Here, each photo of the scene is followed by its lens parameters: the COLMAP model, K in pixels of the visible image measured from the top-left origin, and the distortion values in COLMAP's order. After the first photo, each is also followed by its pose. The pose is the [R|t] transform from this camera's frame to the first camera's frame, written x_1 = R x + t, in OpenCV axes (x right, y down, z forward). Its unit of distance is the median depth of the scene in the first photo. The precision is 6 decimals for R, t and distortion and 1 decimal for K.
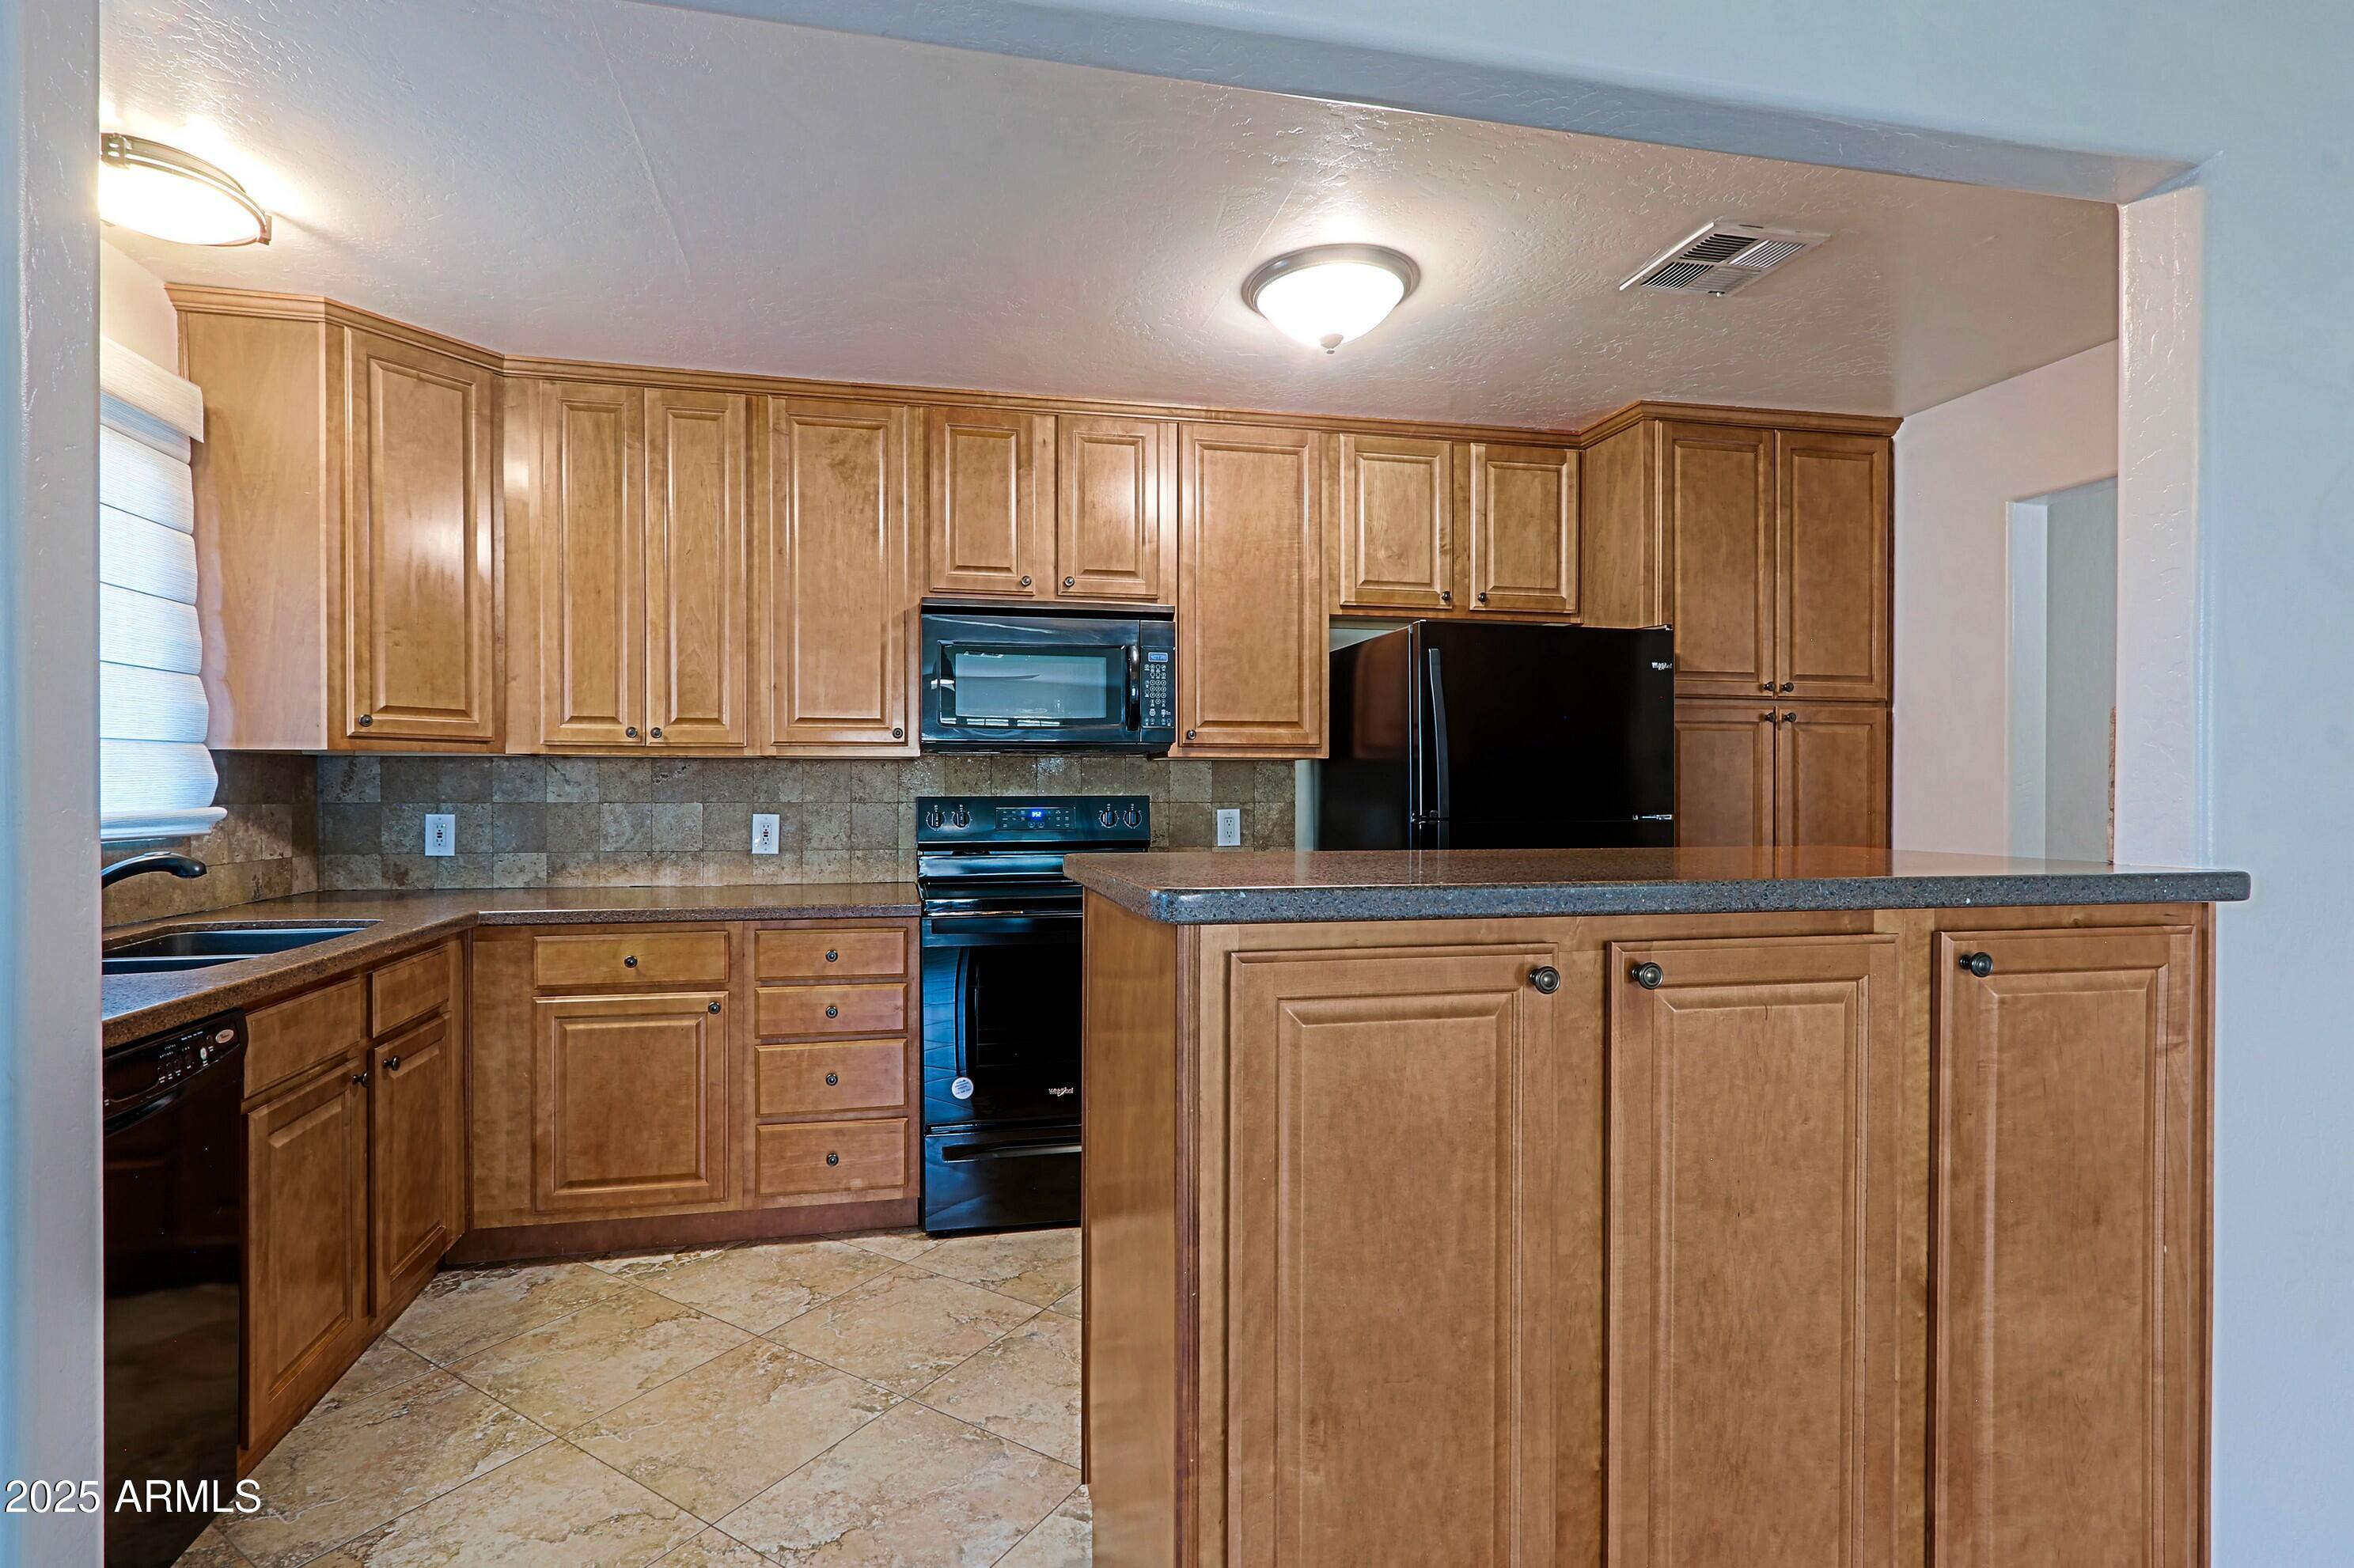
lens RADIAL K [[1117.5, 0, 1140.7], [0, 1117.5, 773.5], [0, 0, 1]] dist [-0.000030, 0.000313]
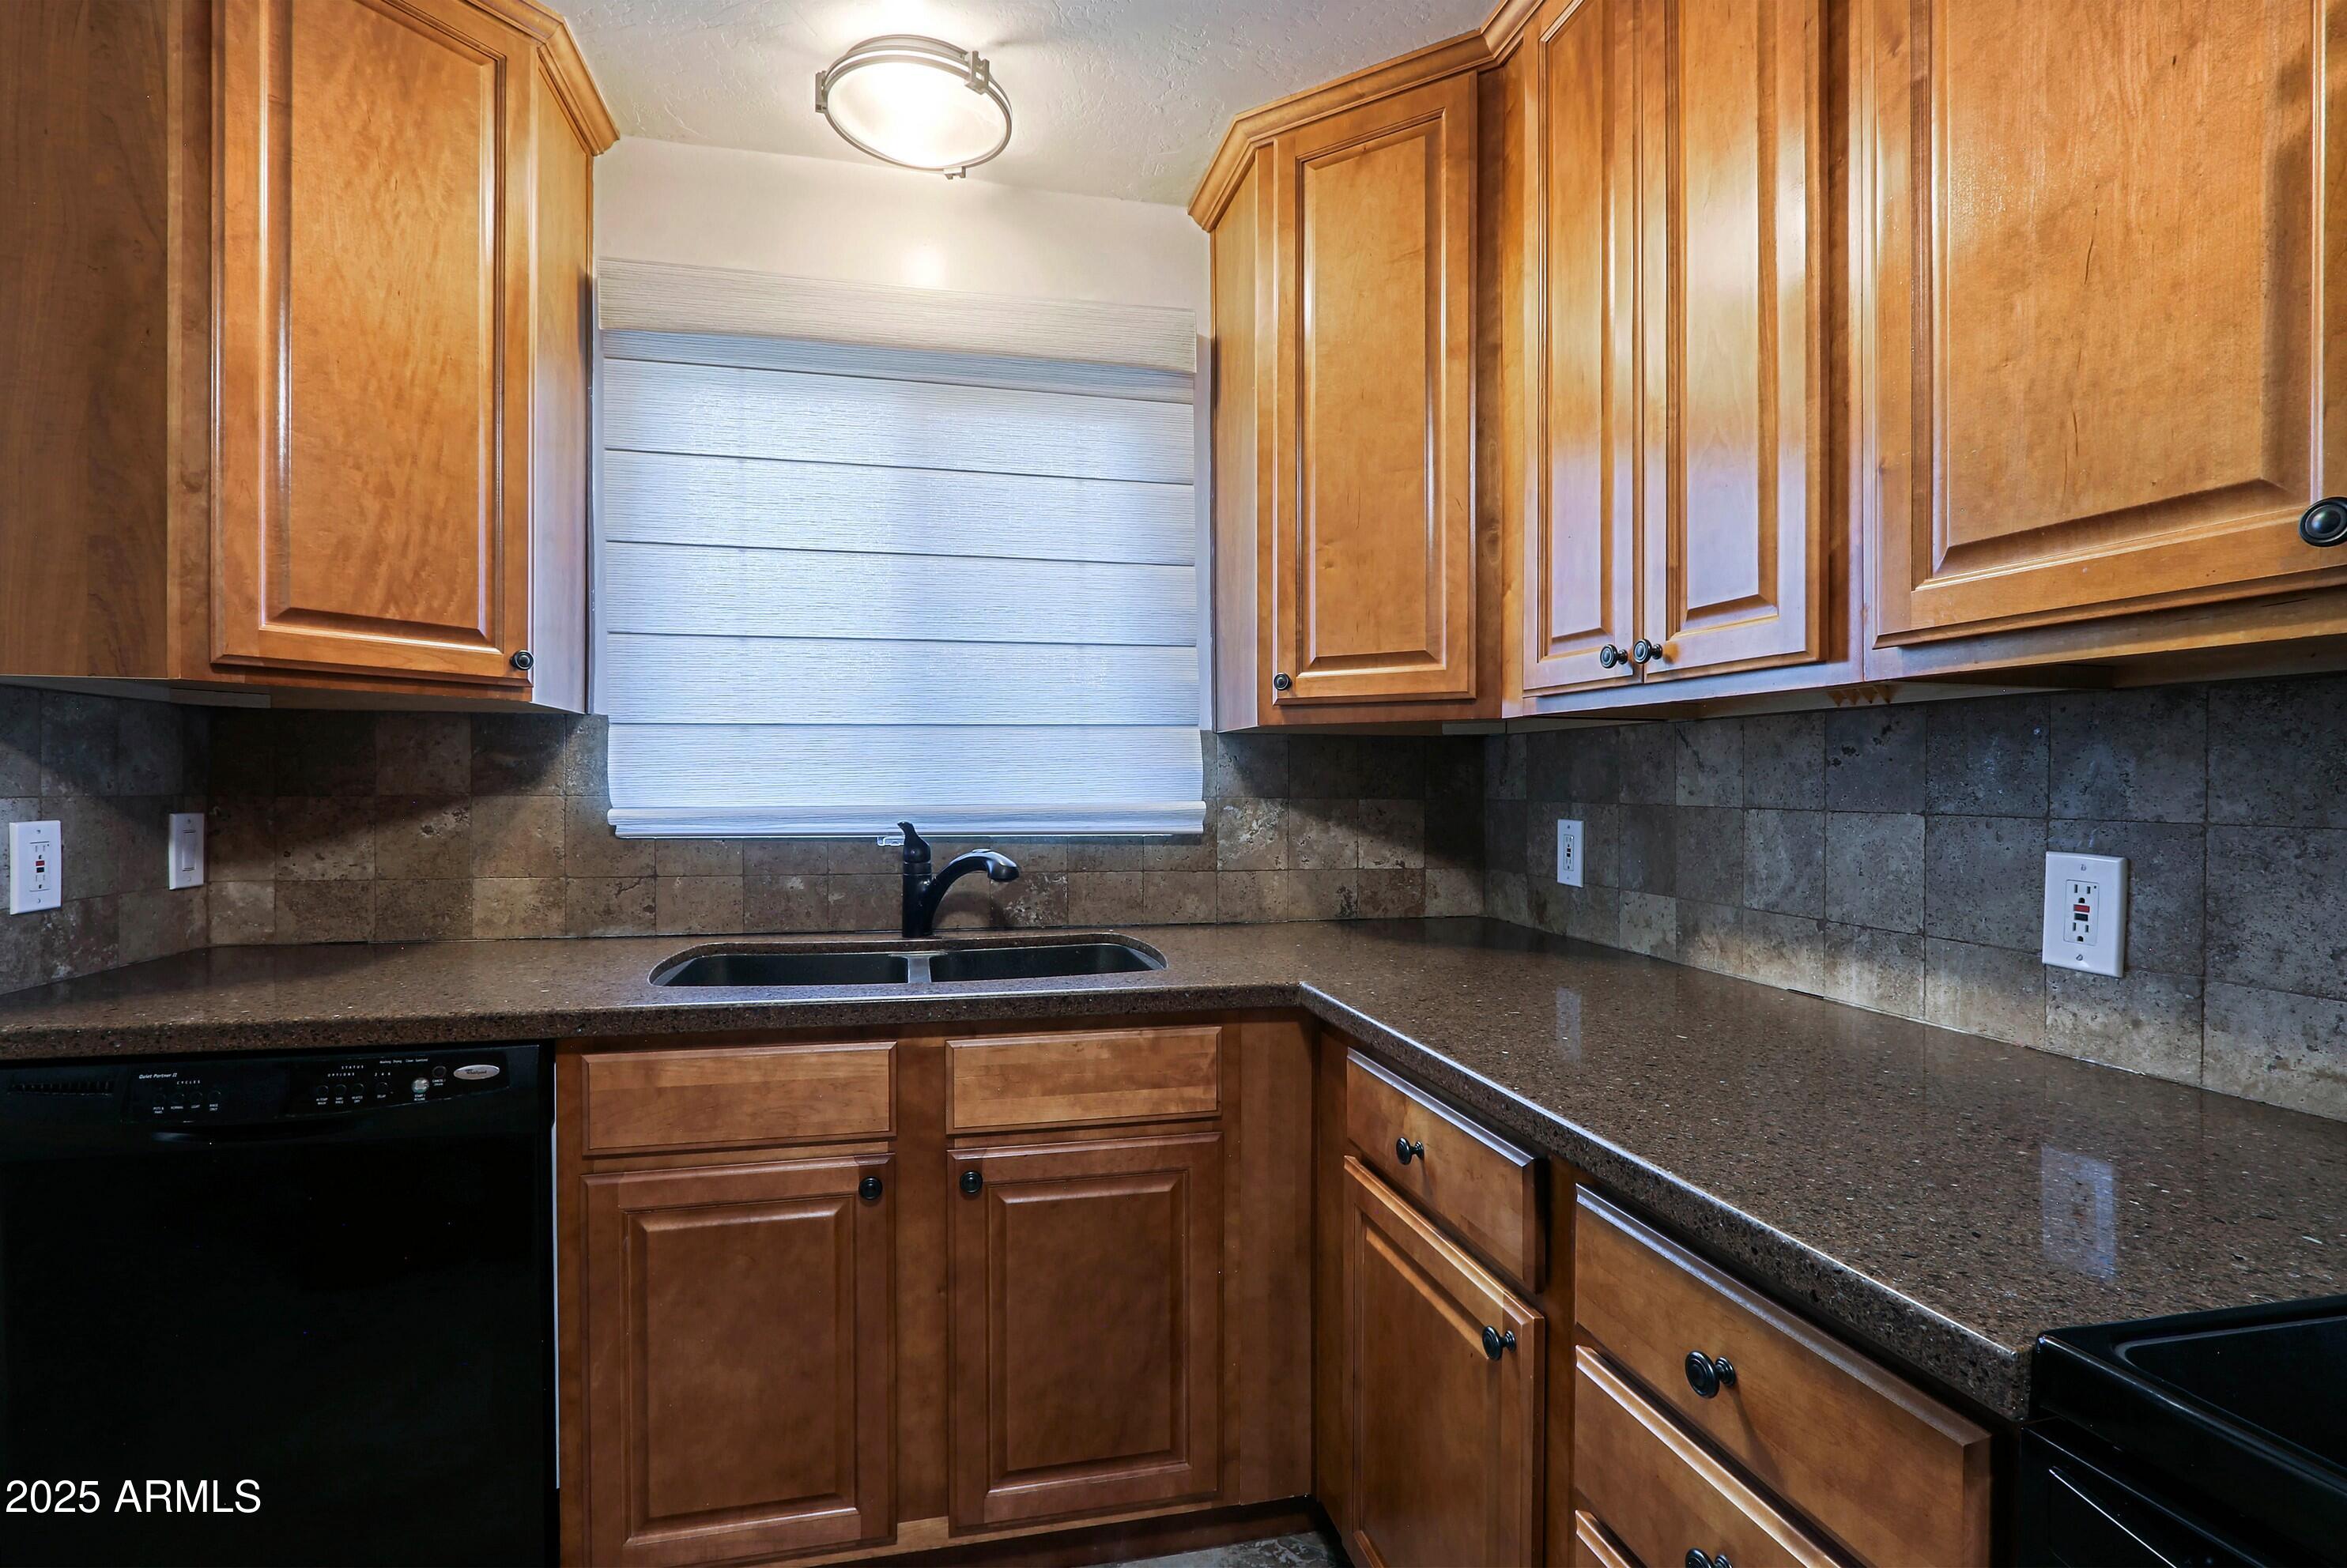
lens RADIAL K [[1087.2, 0, 1162.1], [0, 1087.2, 791.9], [0, 0, 1]] dist [-0.002803, -0.000397]
pose [[0.008736, 0.008974, -0.999922, -0.006755], [0.008646, 0.999922, 0.009050, 0.012093], [0.999924, -0.008725, 0.008657, 0.729887]]
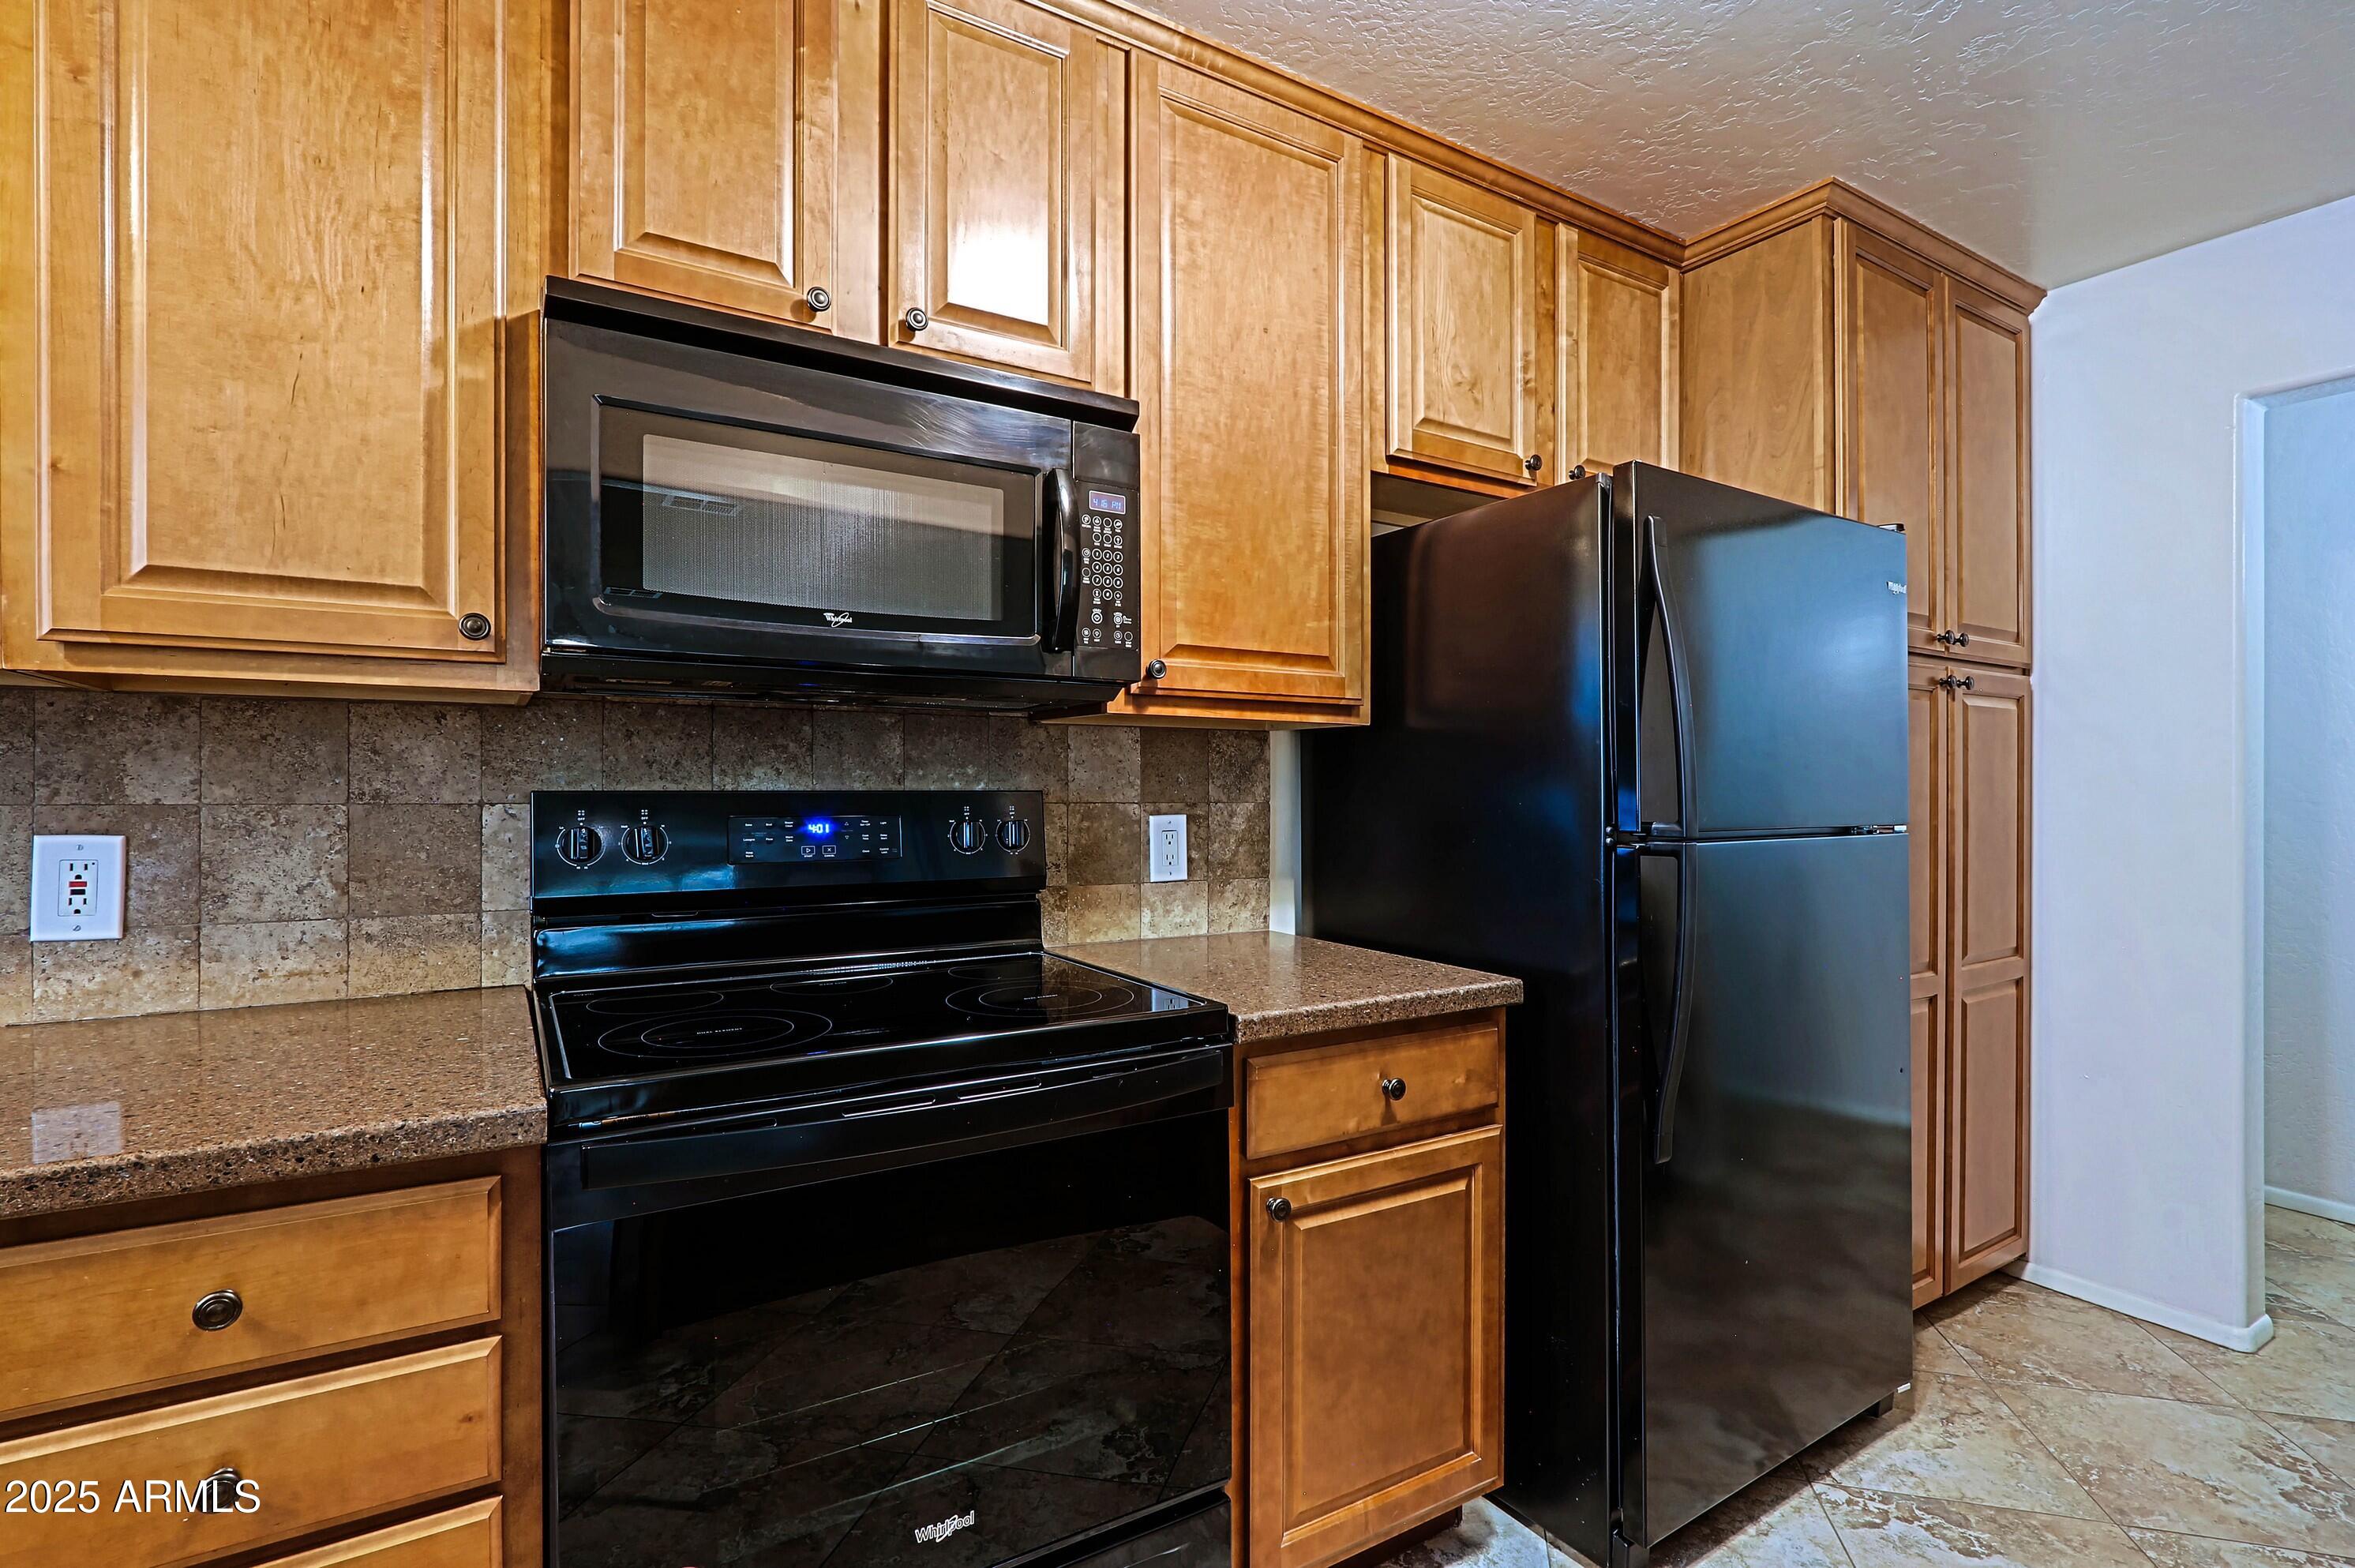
lens RADIAL K [[1097.1, 0, 1201.0], [0, 1097.1, 784.5], [0, 0, 1]] dist [-0.010684, 0.000438]
pose [[0.936944, 0.005759, 0.349433, -0.107804], [-0.011639, 0.999824, 0.014730, 0.009176], [-0.349287, -0.017868, 0.936846, 0.529828]]
